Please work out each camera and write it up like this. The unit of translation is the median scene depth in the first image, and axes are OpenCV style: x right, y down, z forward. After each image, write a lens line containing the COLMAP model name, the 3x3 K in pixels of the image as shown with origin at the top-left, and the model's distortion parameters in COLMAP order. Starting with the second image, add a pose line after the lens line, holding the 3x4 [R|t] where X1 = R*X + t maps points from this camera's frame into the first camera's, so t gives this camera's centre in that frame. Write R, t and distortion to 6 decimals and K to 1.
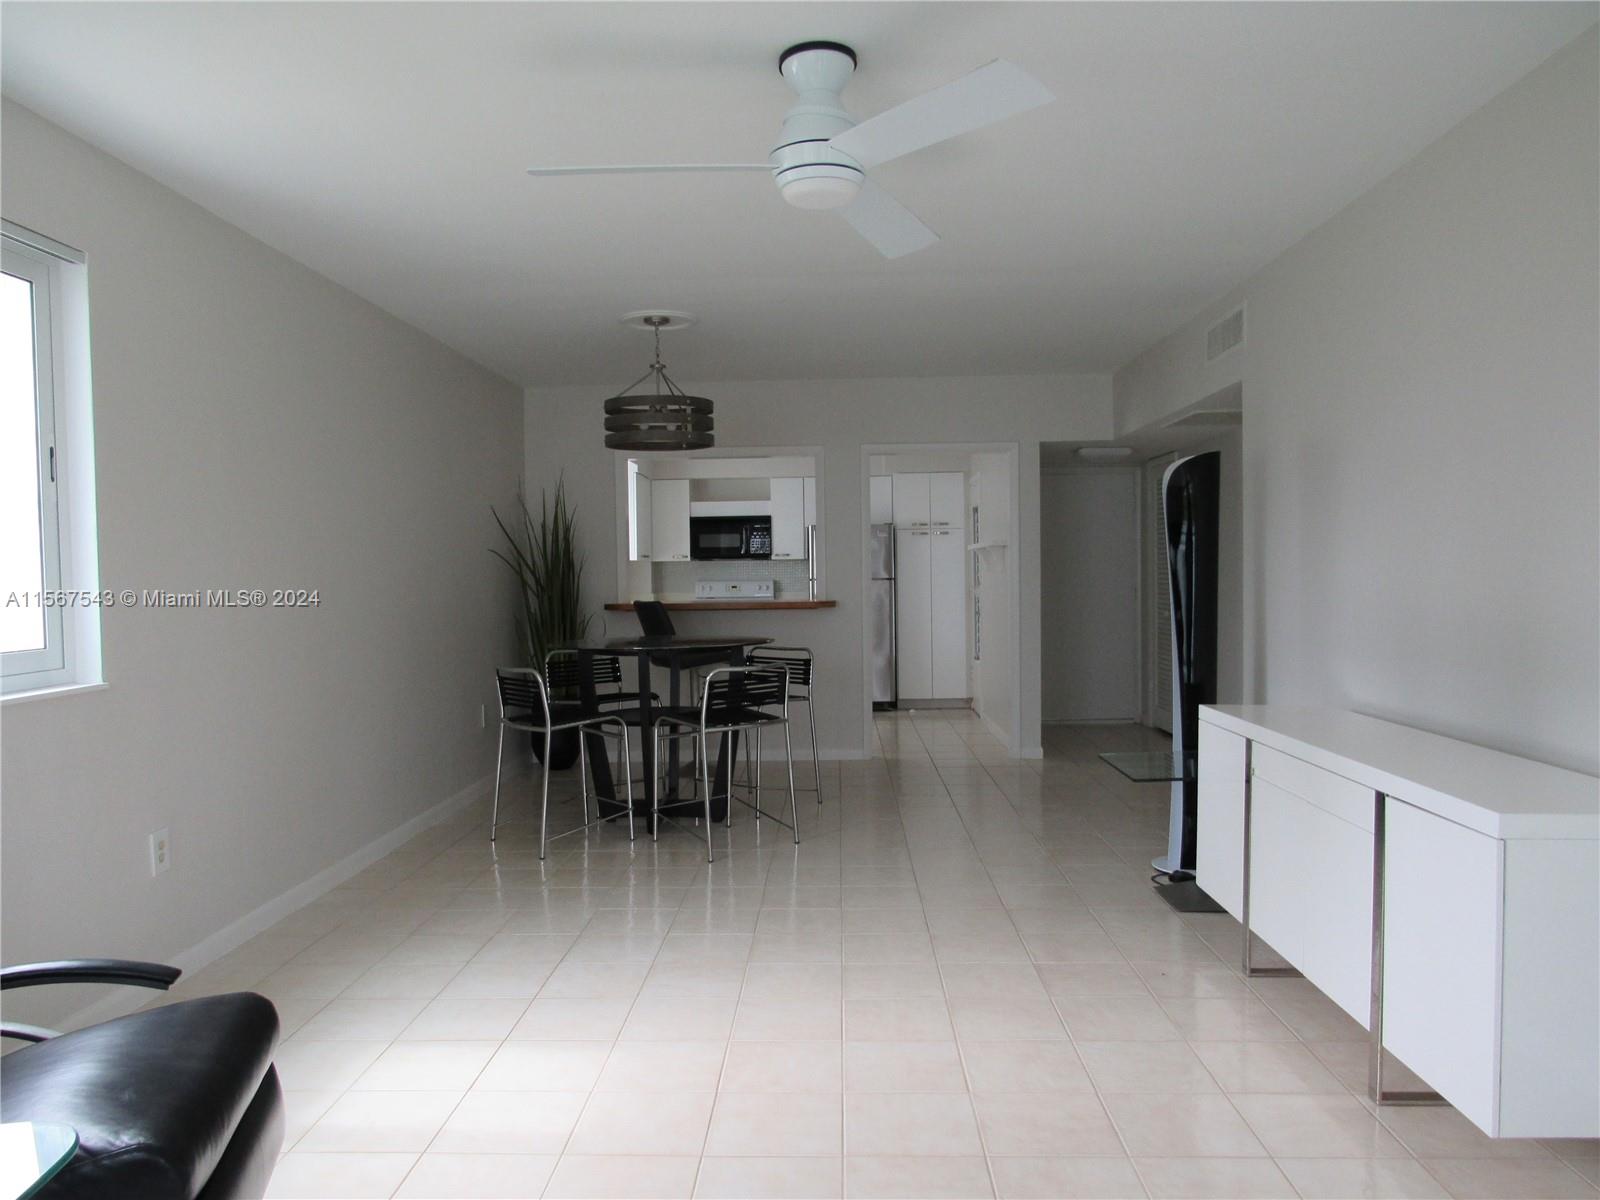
lens RADIAL K [[1144.7, 0, 801.4], [0, 1144.7, 589.2], [0, 0, 1]] dist [-0.028515, -0.001581]
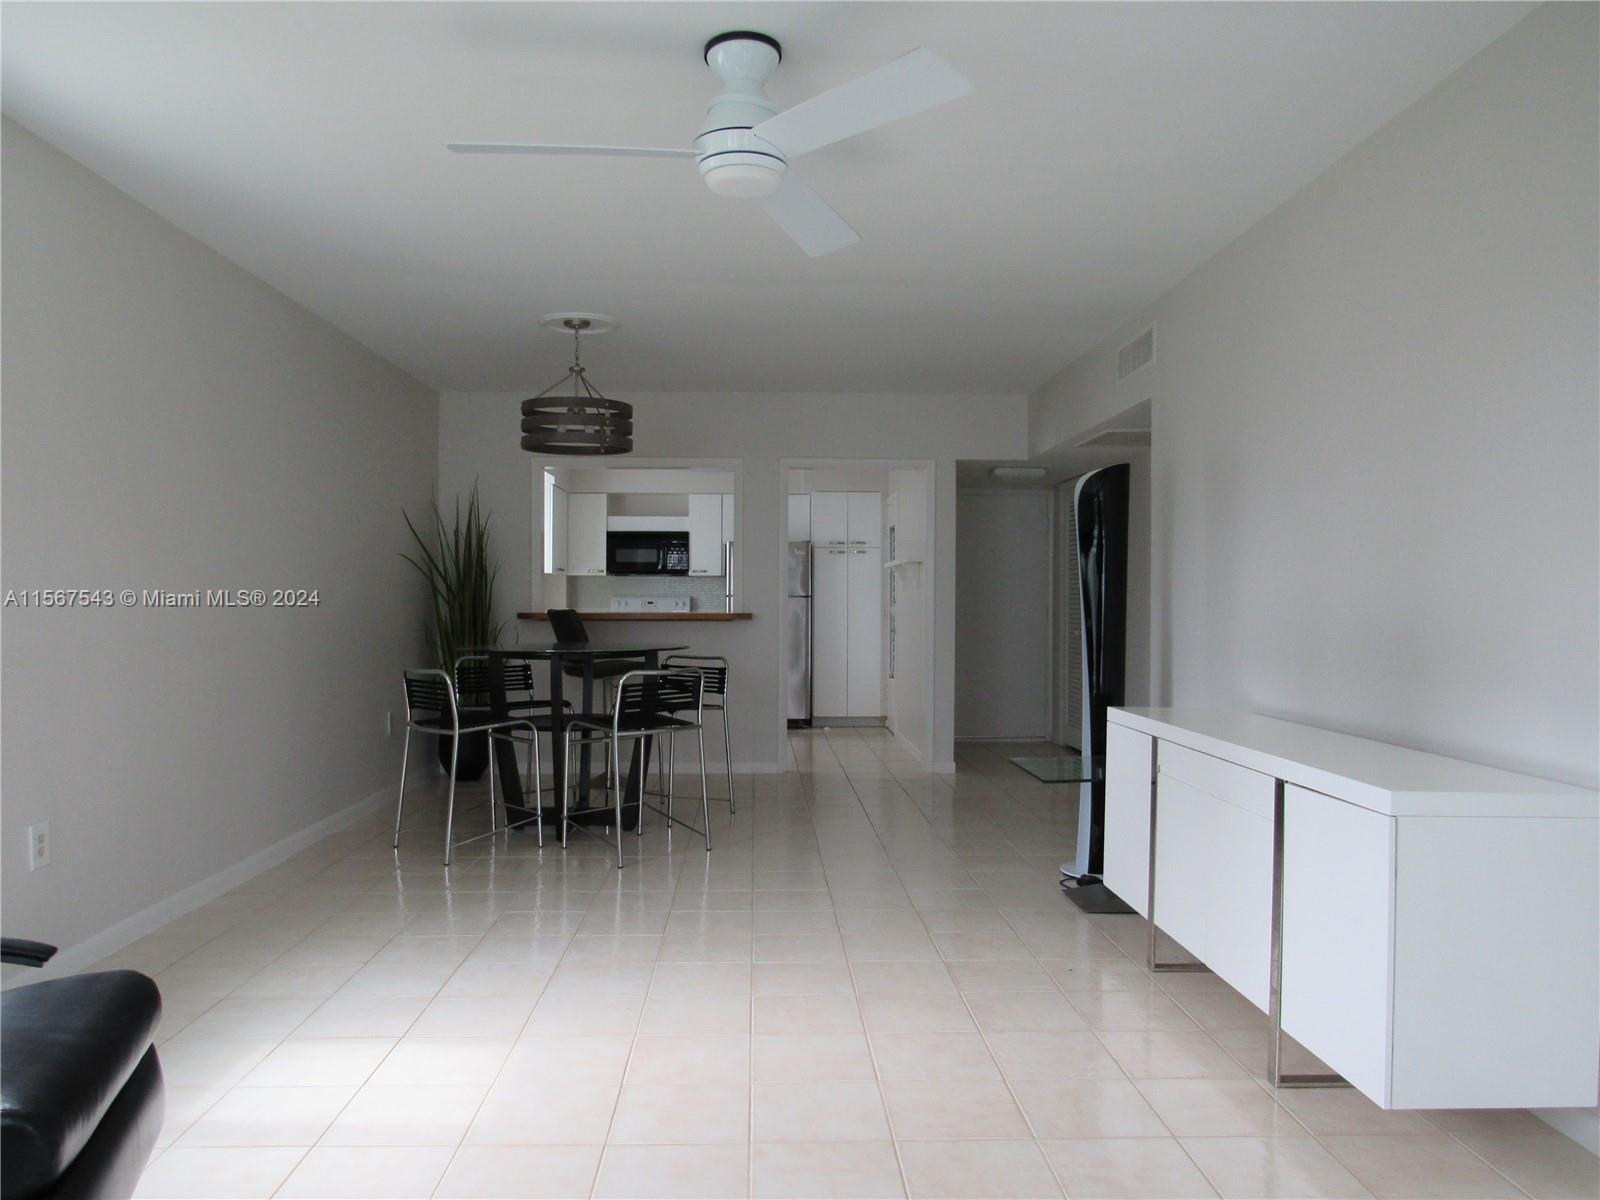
lens RADIAL K [[1144.7, 0, 801.4], [0, 1144.7, 589.2], [0, 0, 1]] dist [-0.028515, -0.001581]
pose [[0.997261, 0.017711, 0.071817, 0.000988], [-0.015844, 0.999524, -0.026488, 0.019255], [-0.072252, 0.025278, 0.997066, 0.000744]]
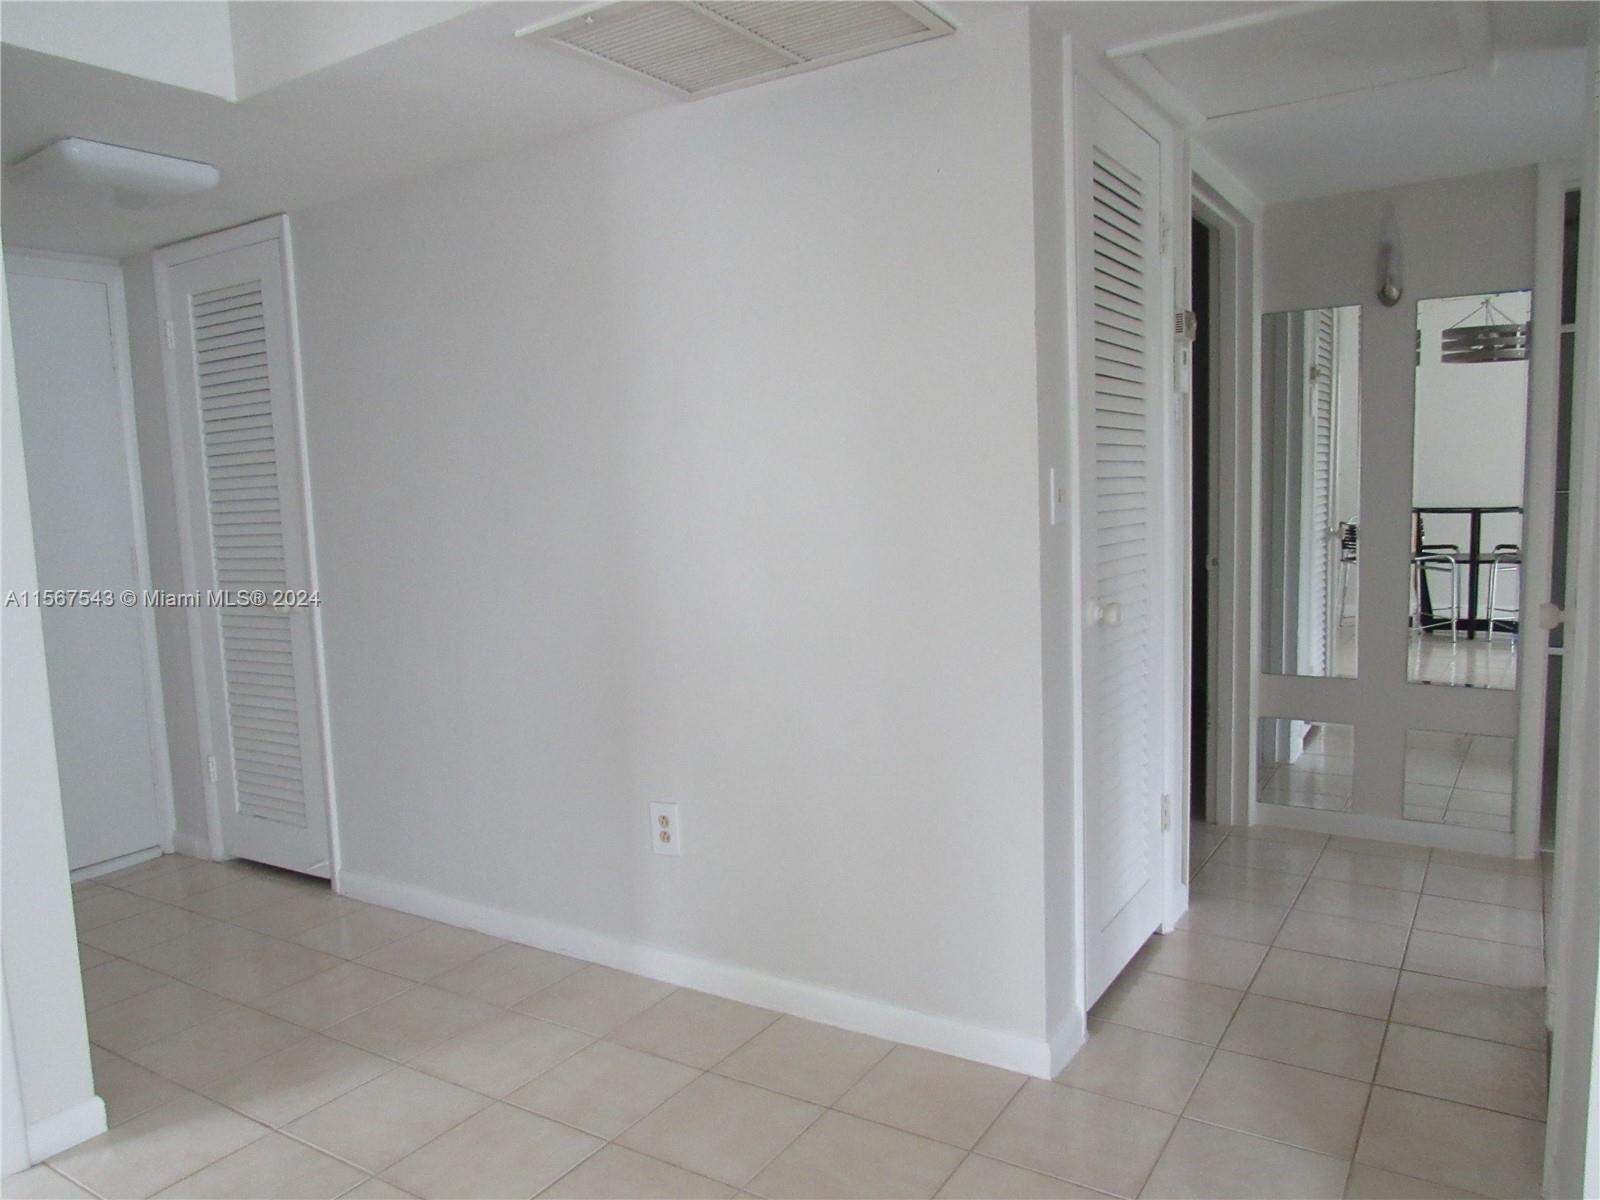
lens RADIAL K [[1137.6, 0, 804.3], [0, 1137.6, 594.9], [0, 0, 1]] dist [-0.034134, -0.001060]
pose [[0.504643, -0.095248, 0.858058, 0.083856], [0.047927, 0.995454, 0.082312, -0.011328], [-0.861997, -0.000414, 0.506914, 0.885977]]
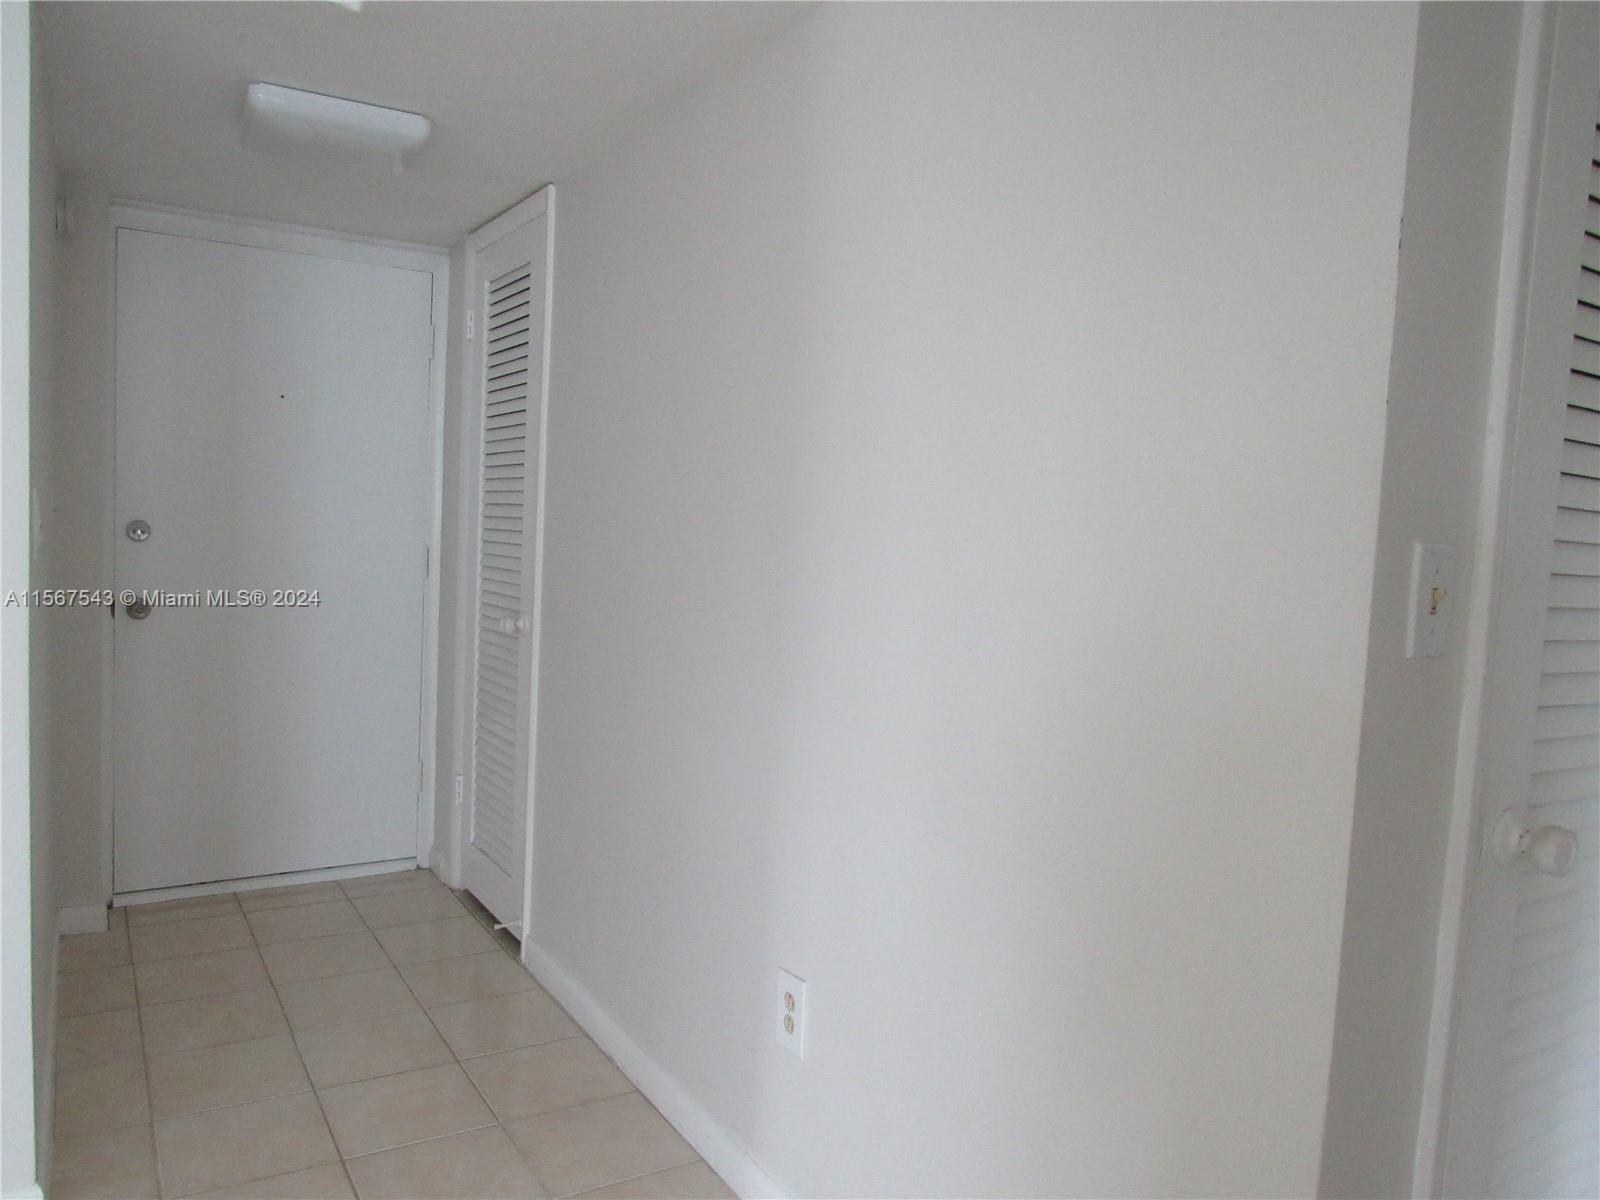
lens RADIAL K [[1142.8, 0, 801.5], [0, 1142.8, 590.5], [0, 0, 1]] dist [-0.027489, 0.001538]
pose [[0.826834, 0.012174, 0.562315, 0.269685], [-0.043337, 0.998172, 0.042114, -0.014345], [-0.560774, -0.059191, 0.825850, 0.909005]]
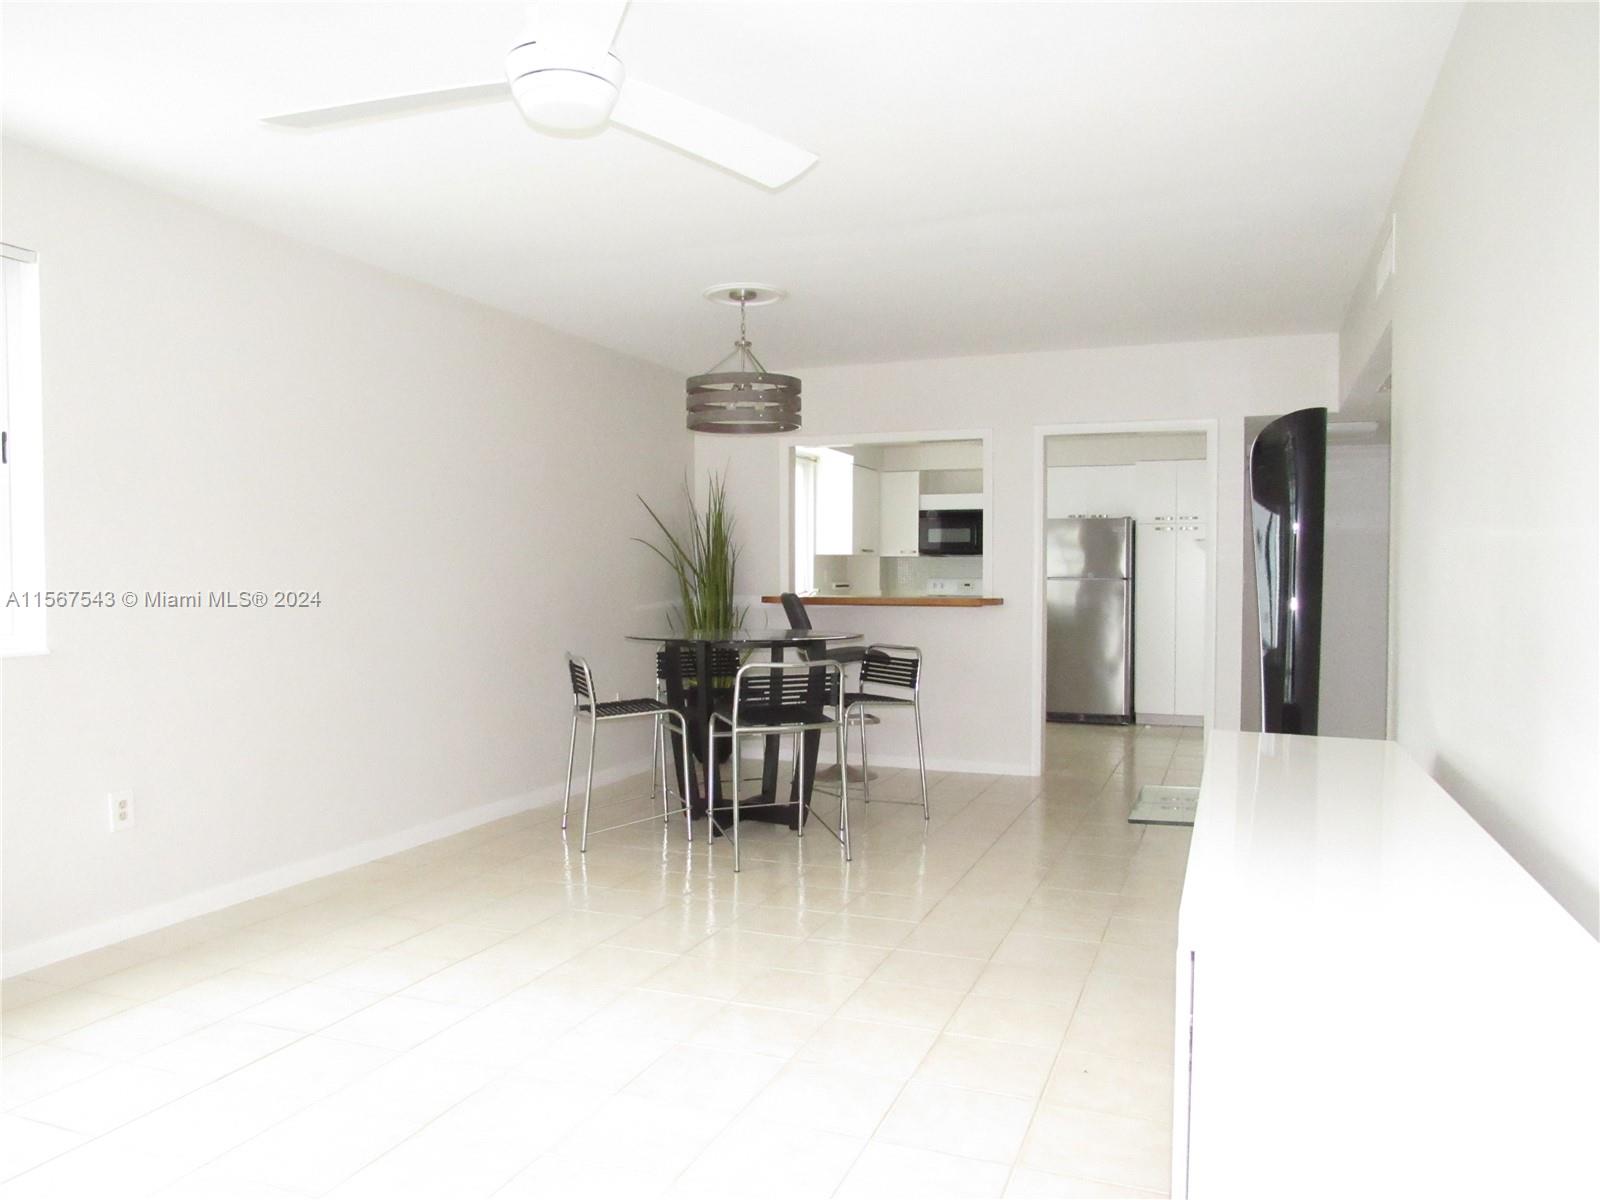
lens RADIAL K [[1146.8, 0, 823.4], [0, 1146.8, 586.4], [0, 0, 1]] dist [0.000627, 0.000582]
pose [[0.947333, 0.020882, -0.319570, 0.242058], [-0.022534, 0.999745, -0.001472, 0.006418], [0.319457, 0.008595, 0.947562, 0.120777]]
